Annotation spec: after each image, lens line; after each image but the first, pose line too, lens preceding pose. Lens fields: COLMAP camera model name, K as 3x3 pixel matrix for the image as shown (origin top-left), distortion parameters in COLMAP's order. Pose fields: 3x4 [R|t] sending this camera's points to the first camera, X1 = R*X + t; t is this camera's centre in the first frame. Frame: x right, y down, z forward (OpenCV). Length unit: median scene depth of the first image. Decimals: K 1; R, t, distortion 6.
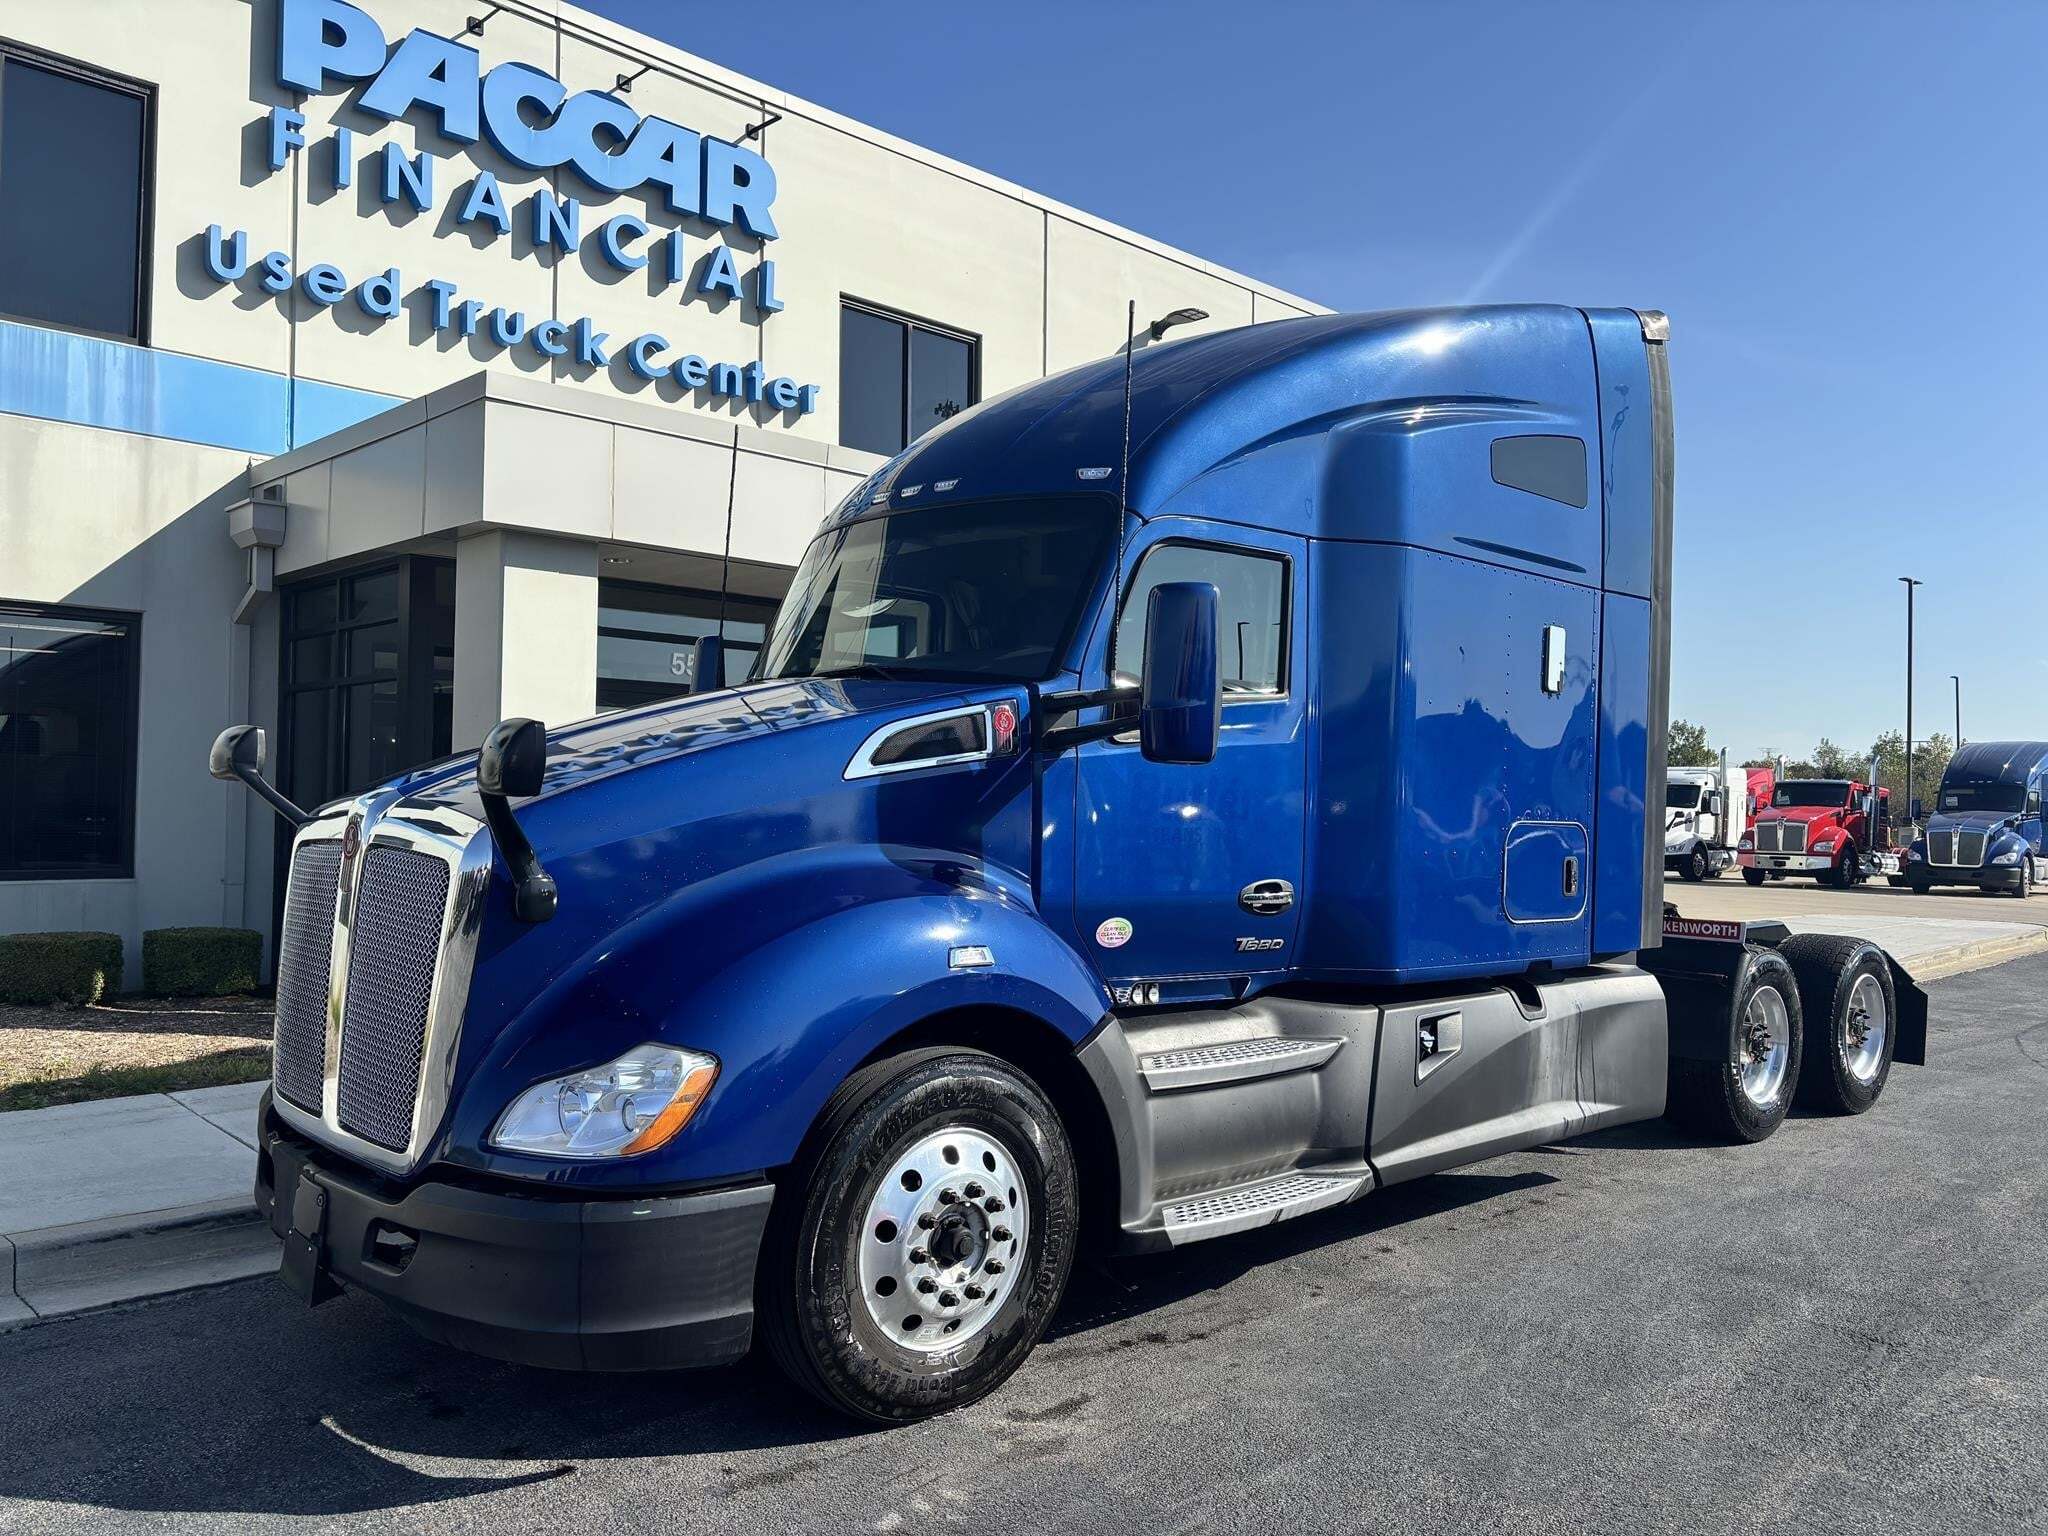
lens RADIAL K [[1600.1, 0, 1016.3], [0, 1600.1, 781.4], [0, 0, 1]] dist [0.035112, -0.032160]
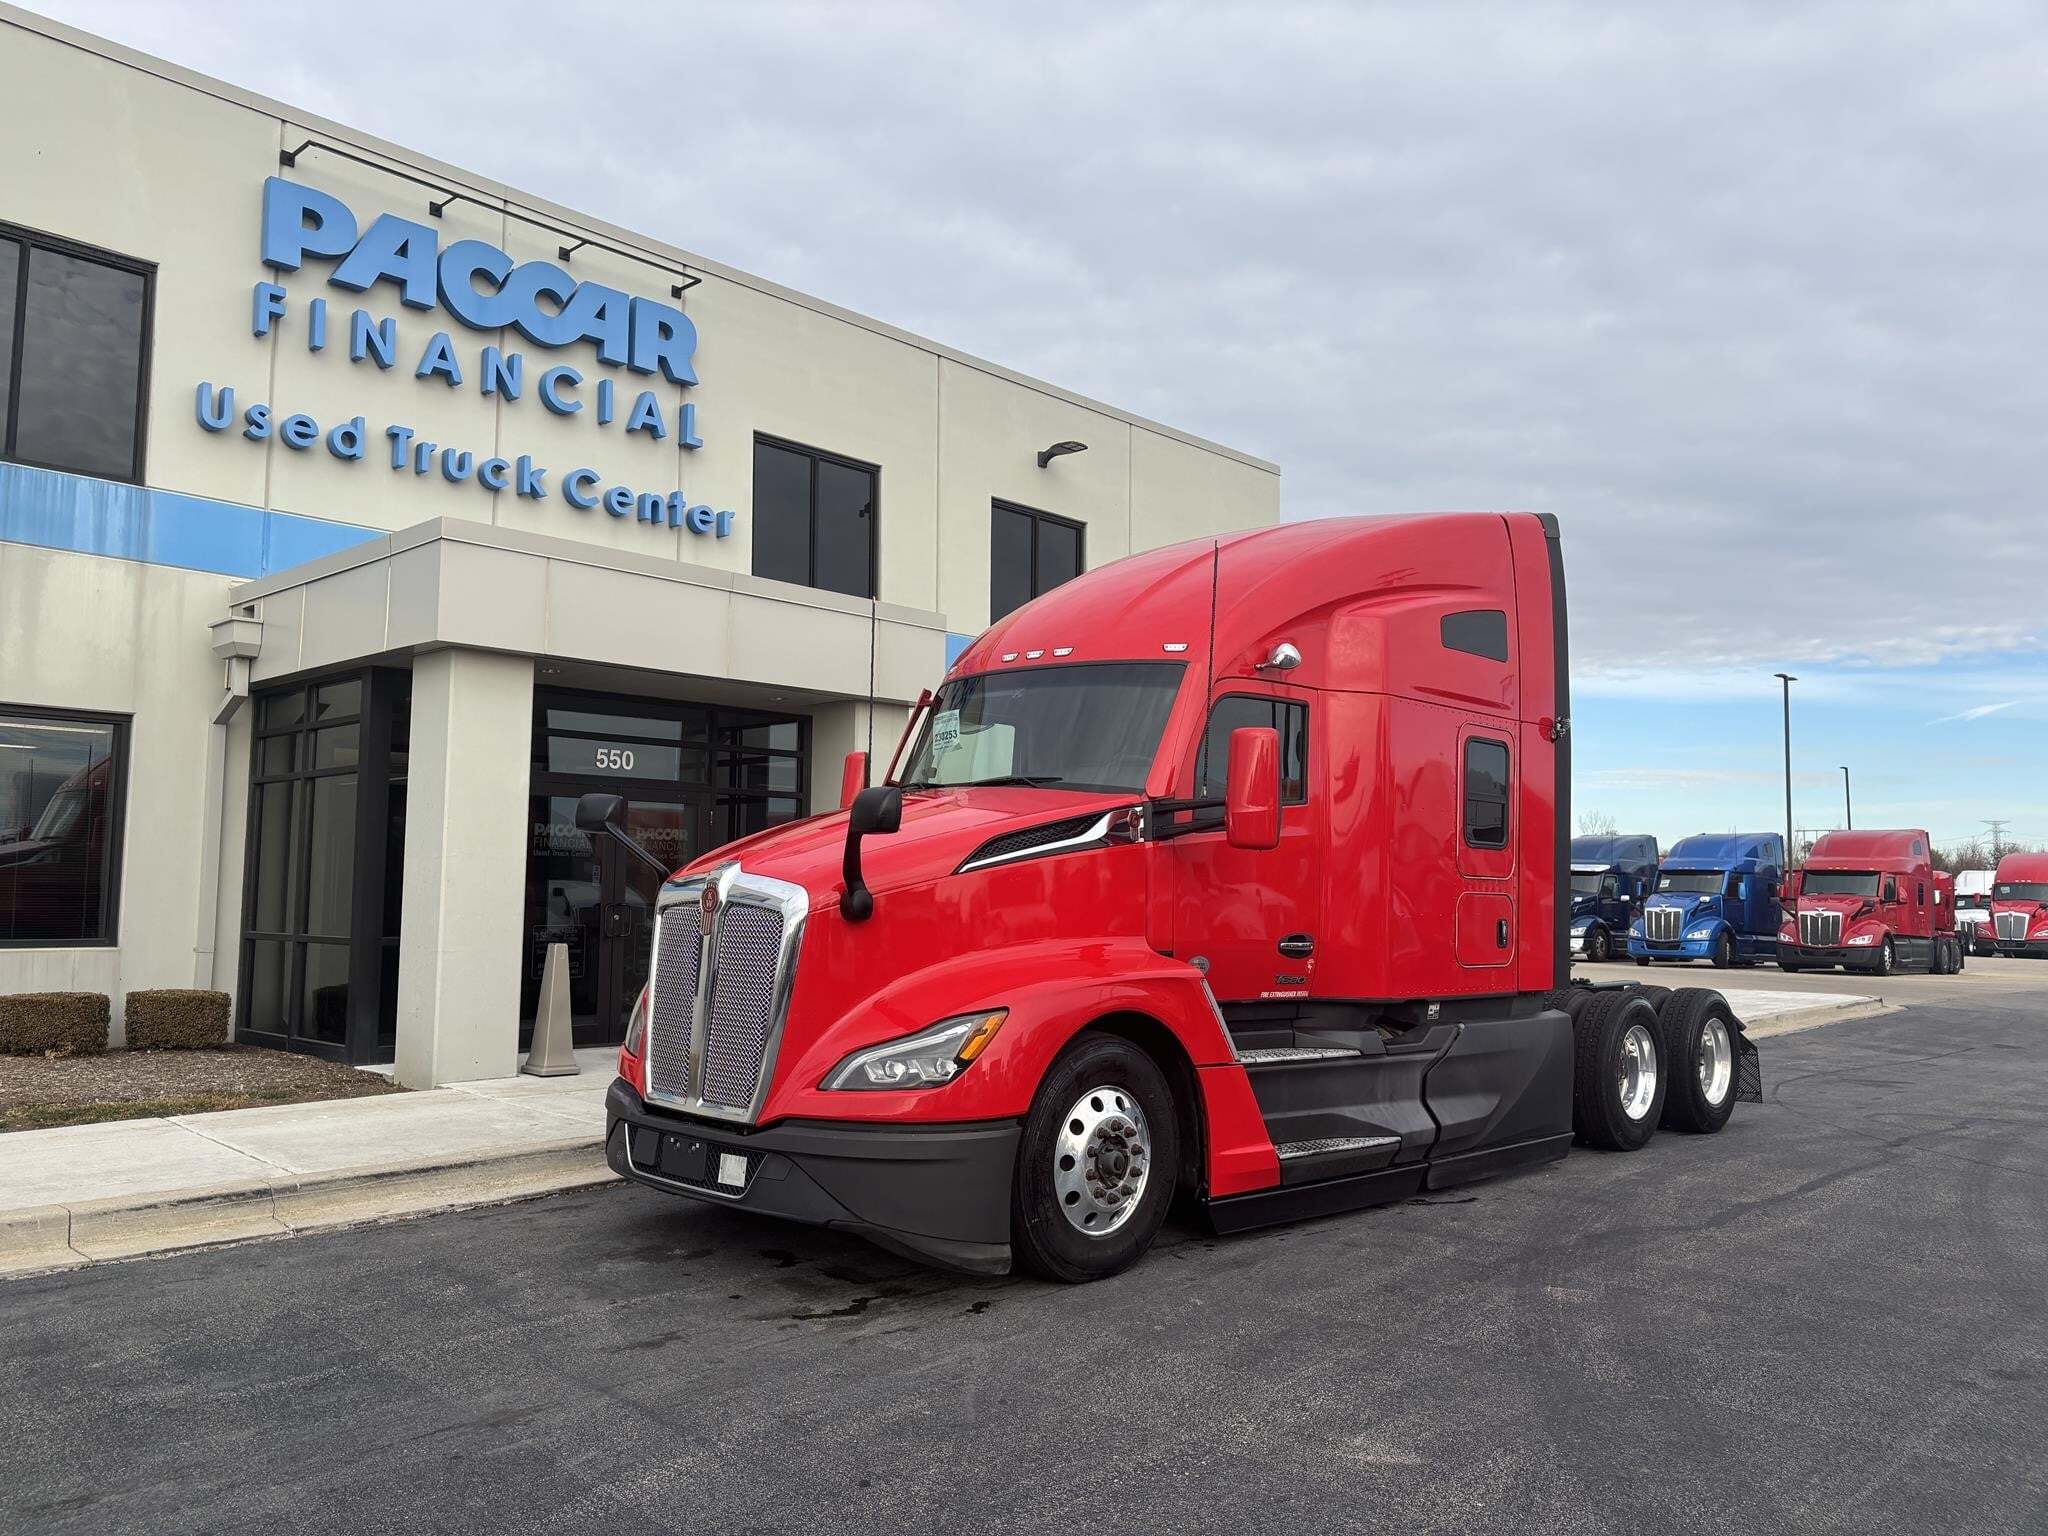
lens RADIAL K [[1600.1, 0, 994.8], [0, 1600.1, 767.6], [0, 0, 1]] dist [0.035112, -0.032160]
pose [[0.999603, -0.000041, 0.028164, 0.032650], [0.001850, 0.997933, -0.064230, 0.006499], [-0.028103, 0.064256, 0.997538, -0.134730]]
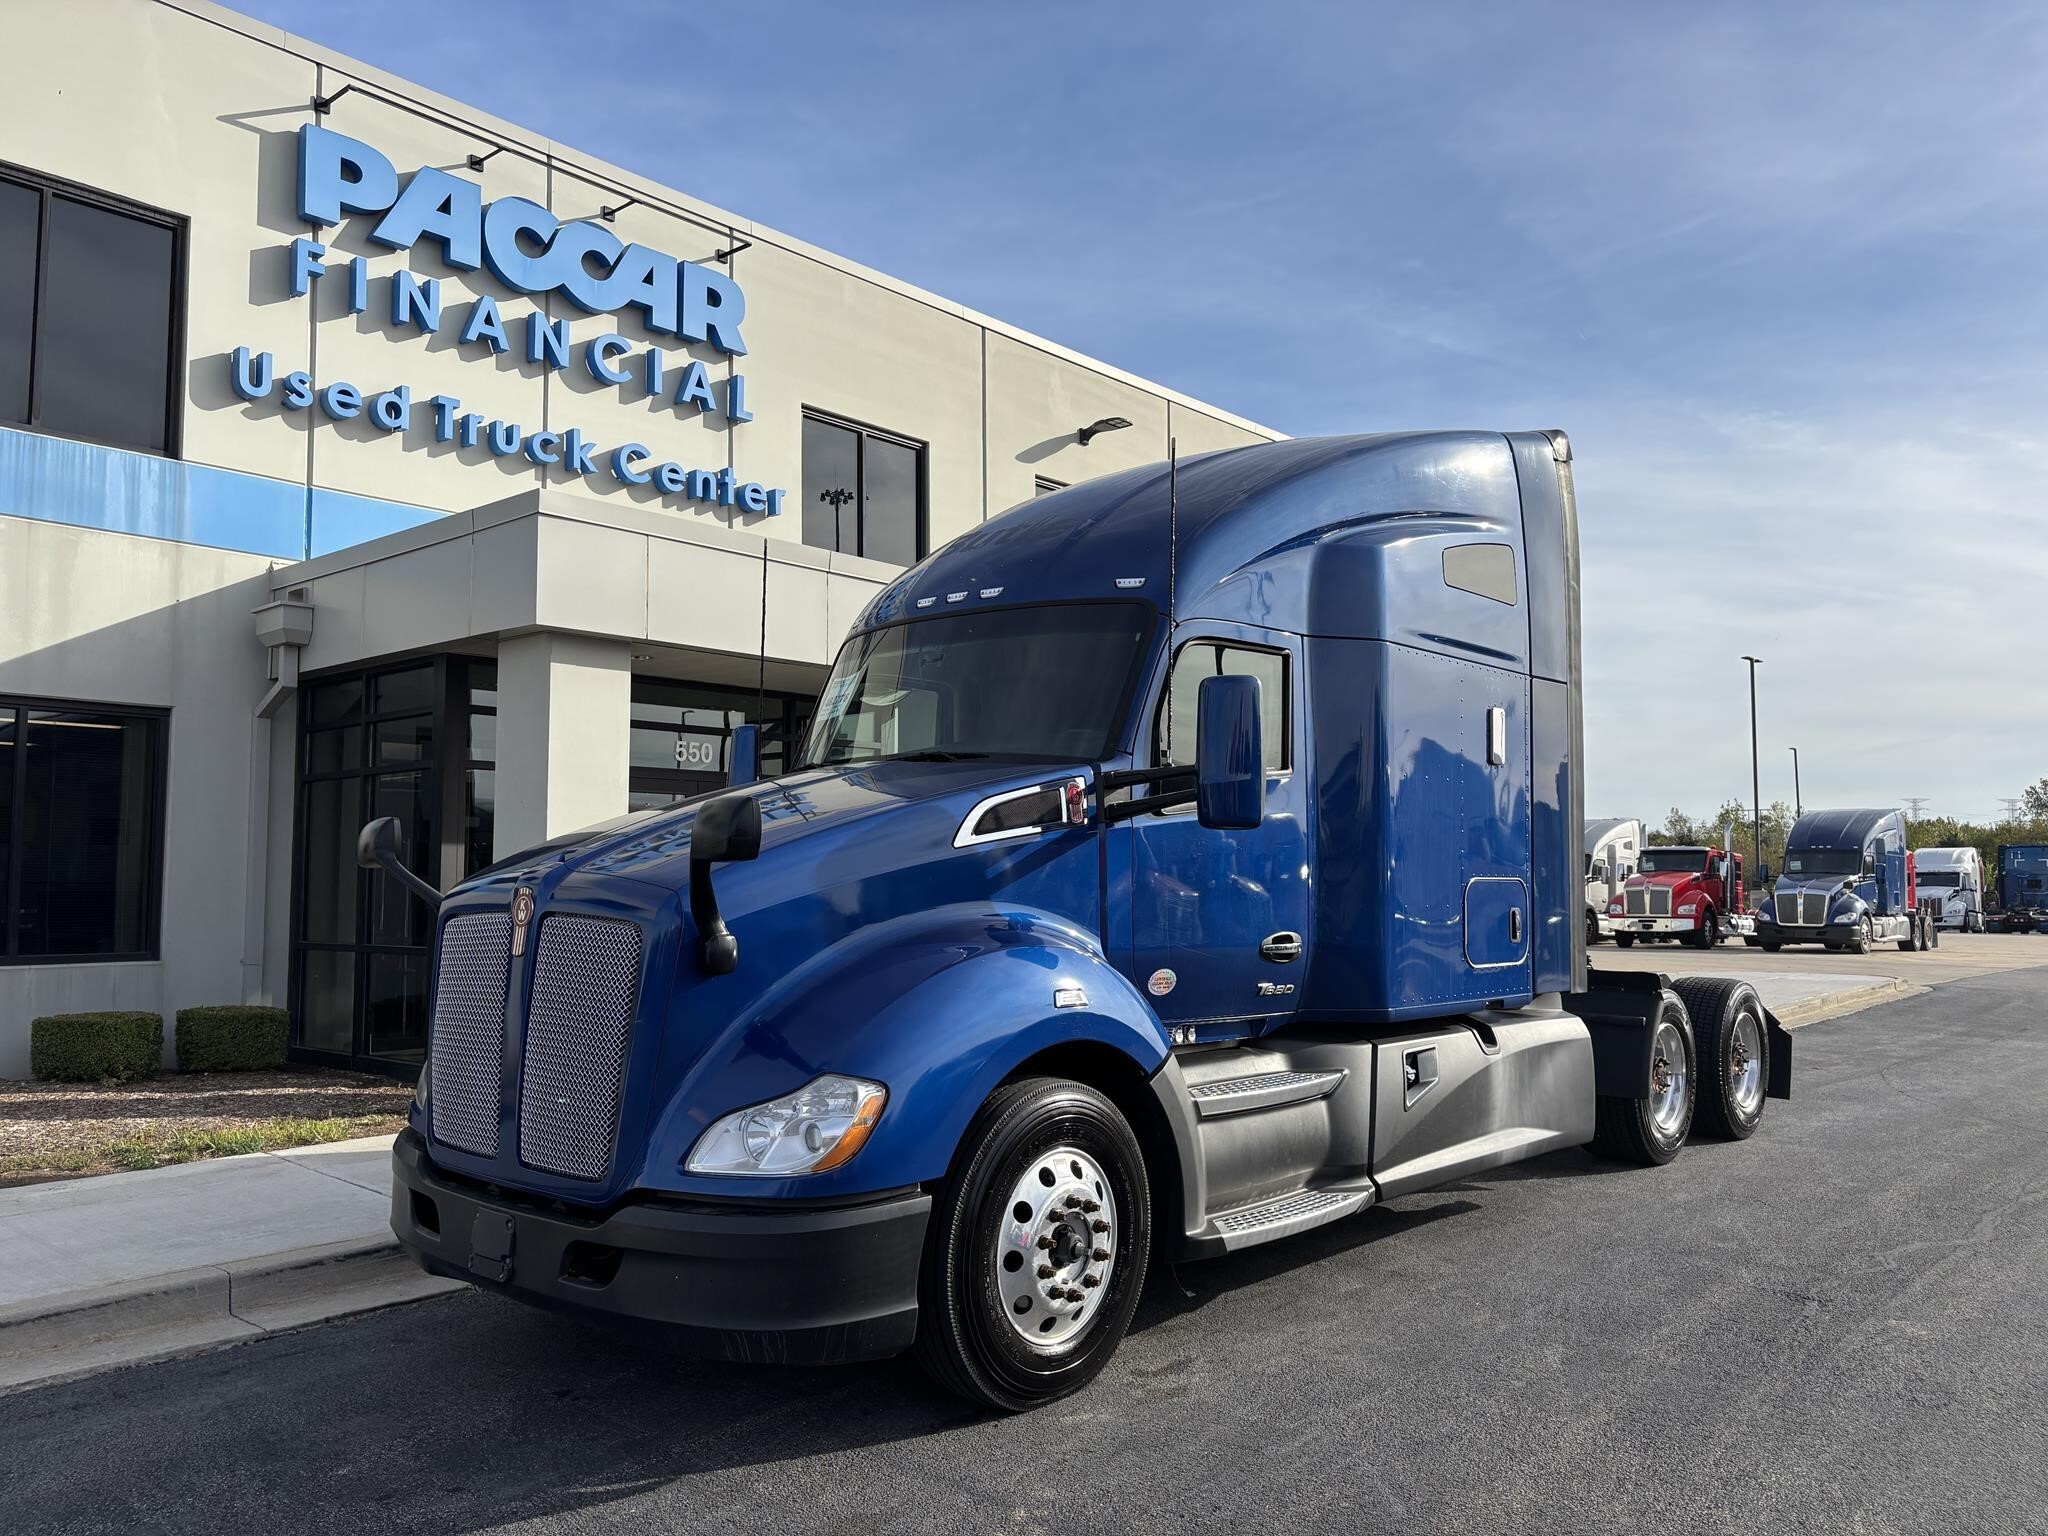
lens RADIAL K [[1600.1, 0, 1011.7], [0, 1600.1, 778.7], [0, 0, 1]] dist [0.035112, -0.032160]
pose [[0.997062, -0.010596, 0.075861, -0.062754], [0.014379, 0.998671, -0.049498, 0.001326], [-0.075236, 0.050443, 0.995889, -0.076745]]
